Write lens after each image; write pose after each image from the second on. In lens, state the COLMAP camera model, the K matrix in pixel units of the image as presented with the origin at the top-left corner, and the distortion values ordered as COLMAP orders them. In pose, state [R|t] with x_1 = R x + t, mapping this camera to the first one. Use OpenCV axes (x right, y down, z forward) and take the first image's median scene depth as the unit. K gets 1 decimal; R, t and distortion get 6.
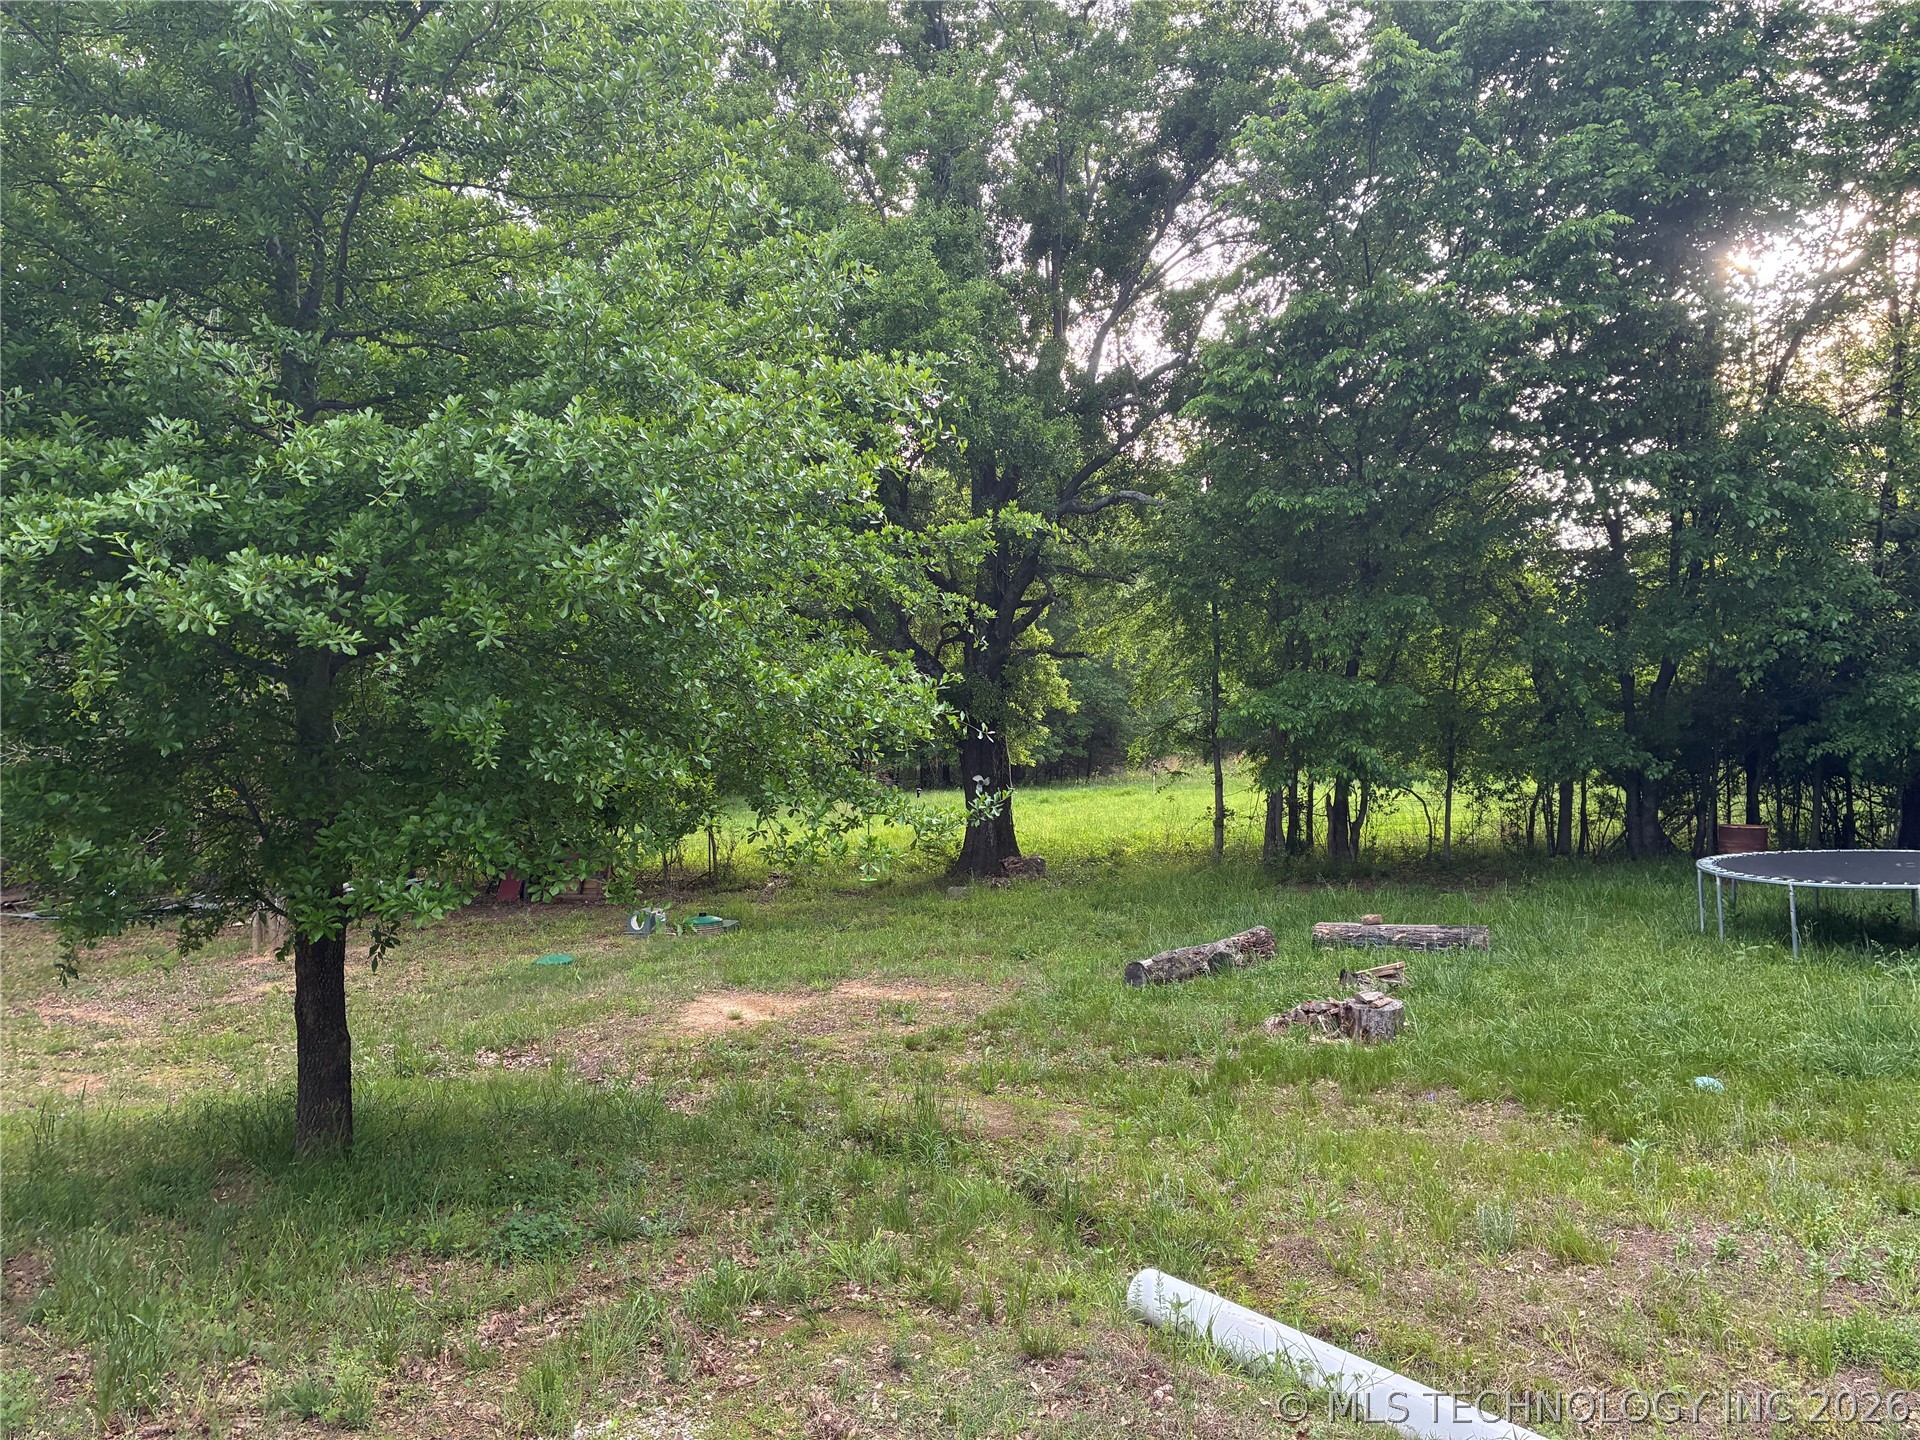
lens RADIAL K [[1445.6, 0, 950.7], [0, 1445.6, 728.9], [0, 0, 1]] dist [0.057143, -0.078791]
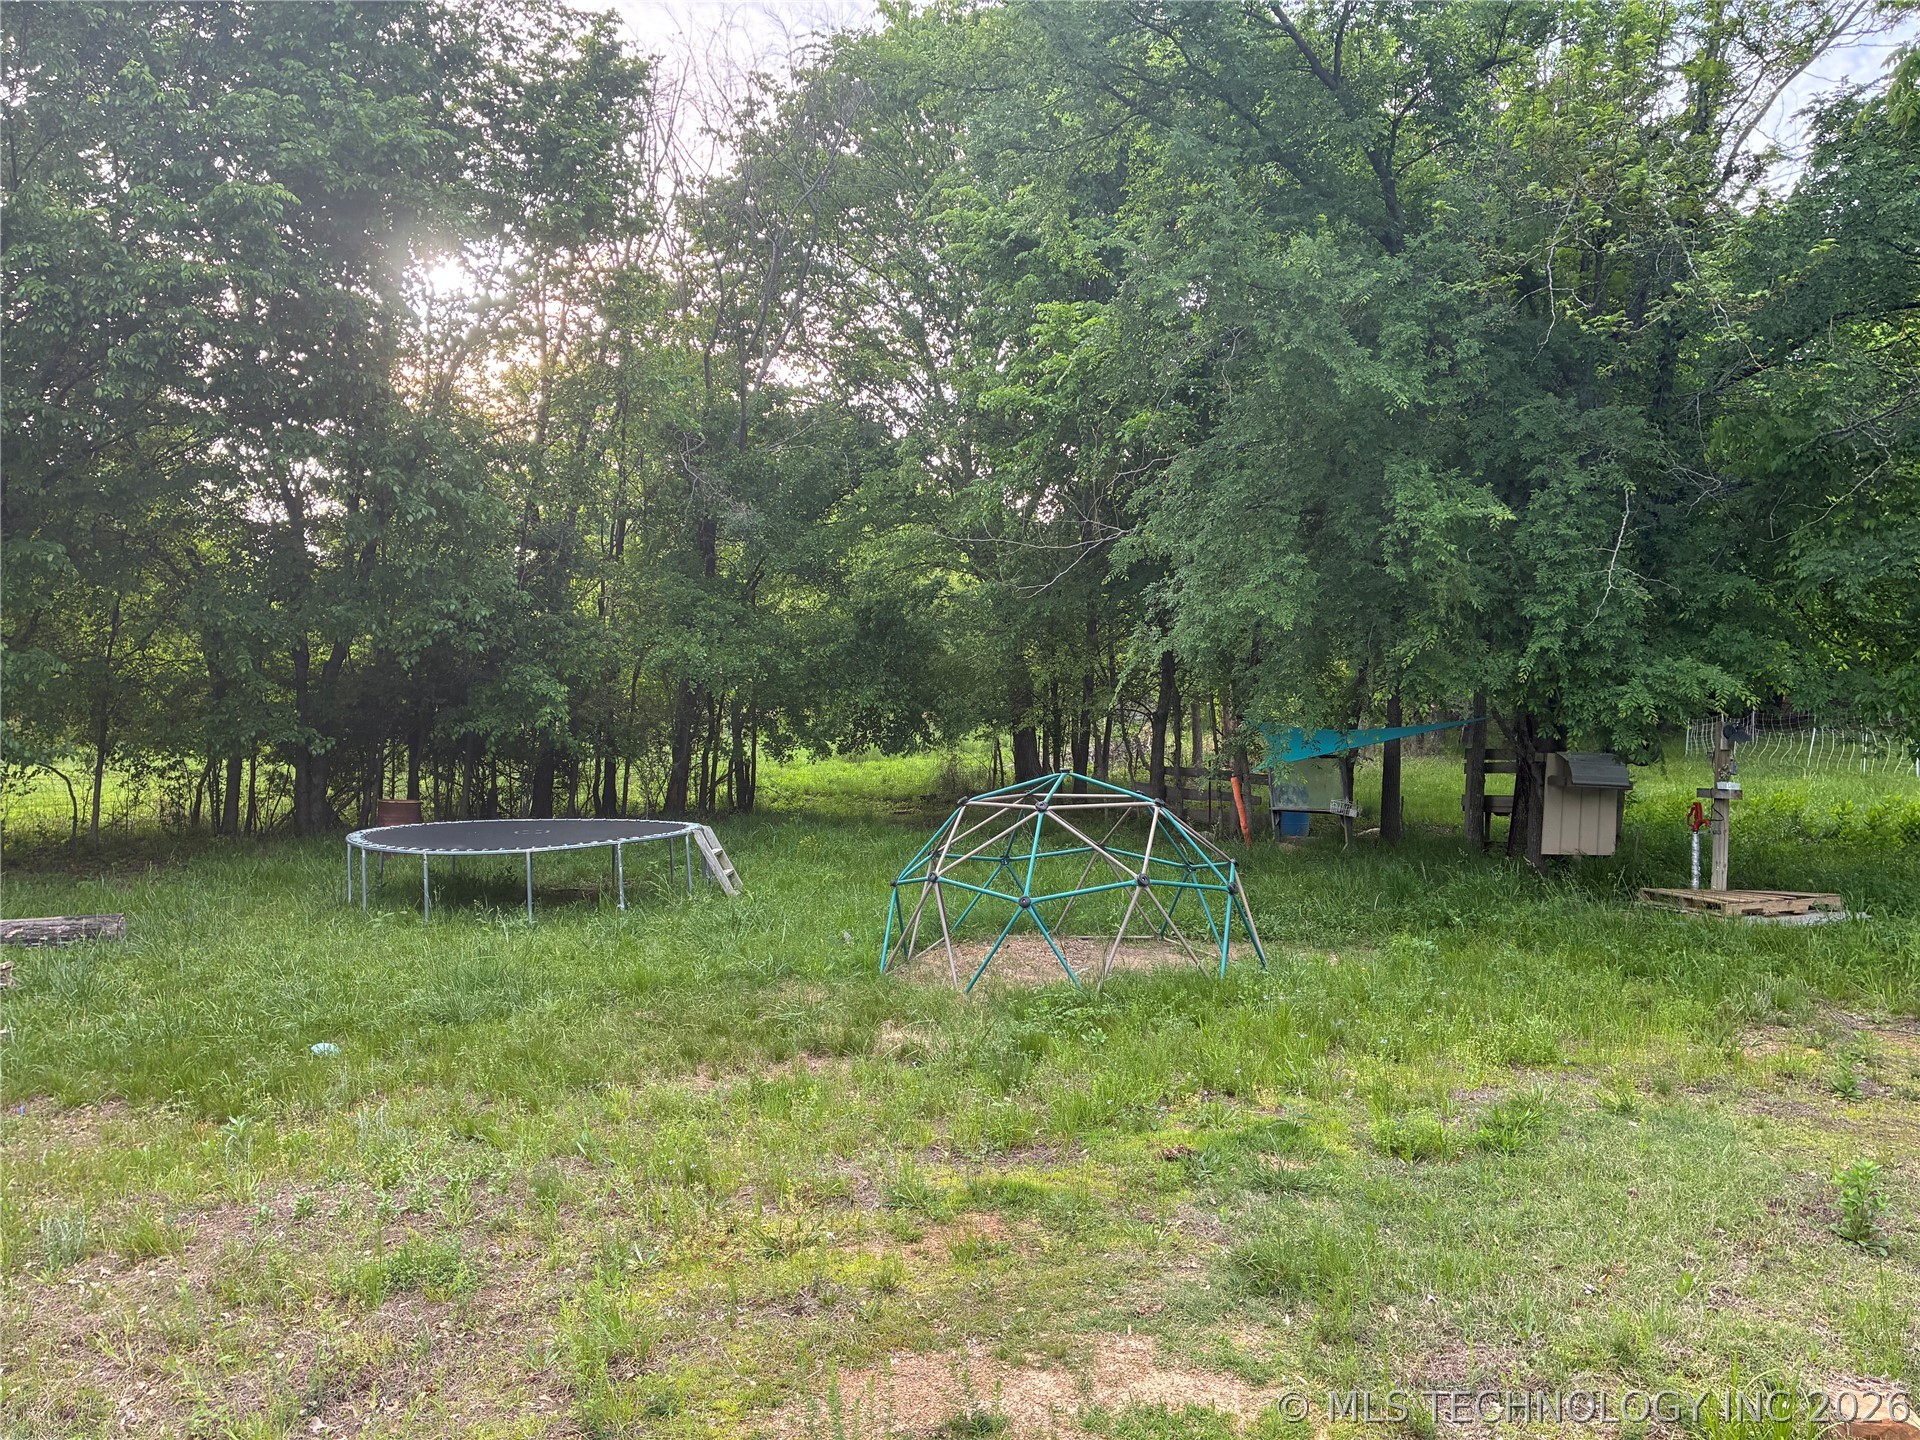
lens RADIAL K [[1445.6, 0, 962.7], [0, 1445.6, 725.7], [0, 0, 1]] dist [0.057143, -0.078791]
pose [[0.661743, 0.021355, 0.749427, 0.017785], [-0.031188, 0.999513, -0.000942, 0.000014], [-0.749082, -0.022750, 0.662087, -0.009439]]
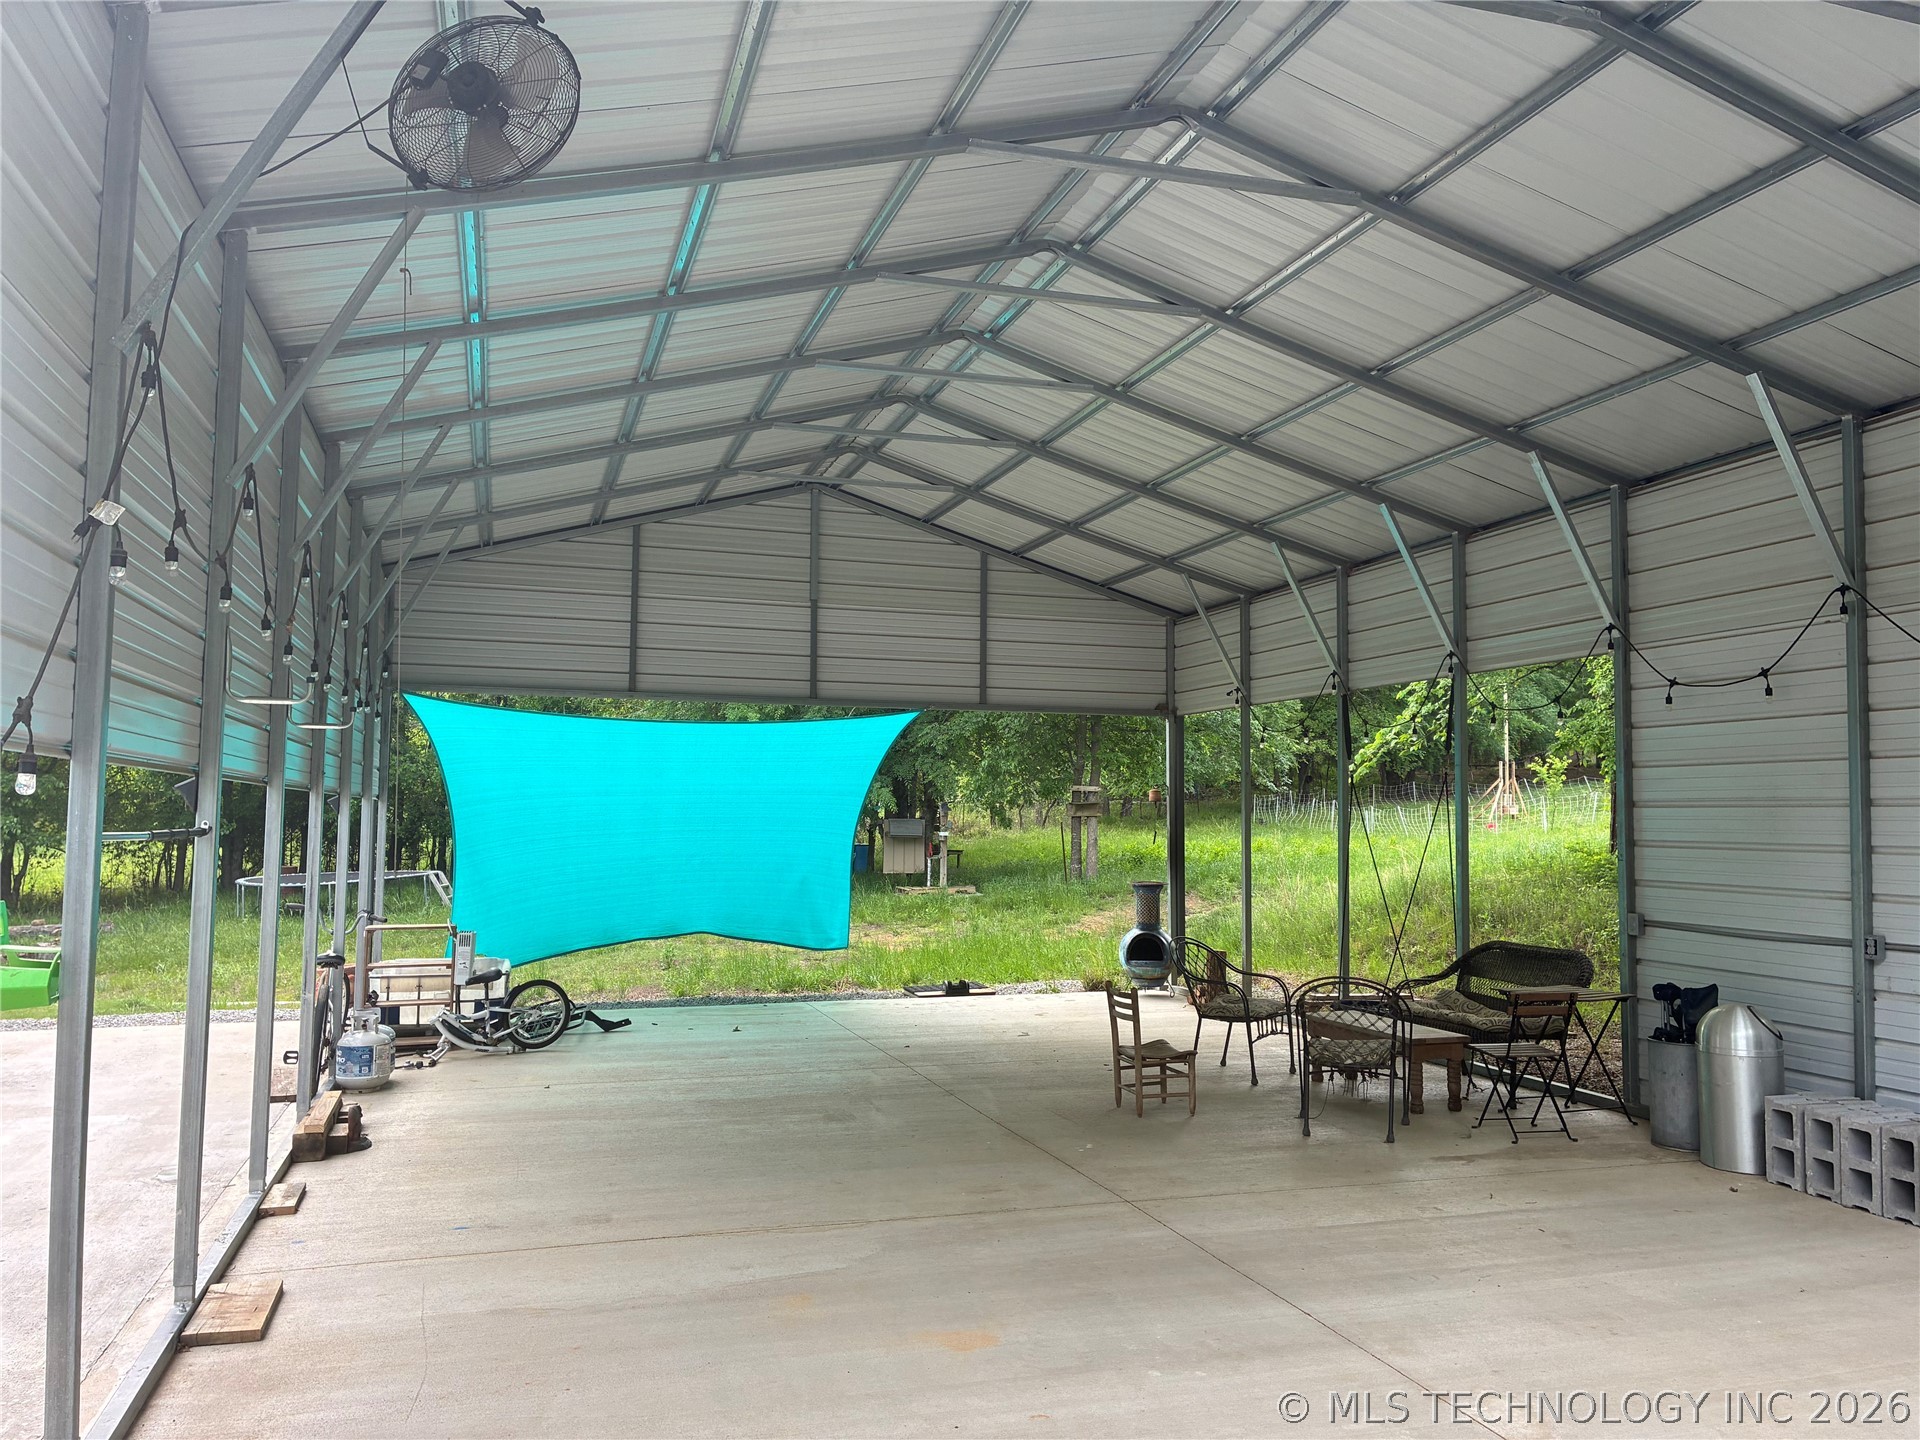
lens RADIAL K [[1445.6, 0, 956.7], [0, 1445.6, 721.2], [0, 0, 1]] dist [0.057143, -0.078791]
pose [[0.654767, 0.055337, 0.753802, -0.227960], [-0.011167, 0.997916, -0.063557, -0.002579], [-0.755748, 0.033198, 0.654021, -0.695826]]
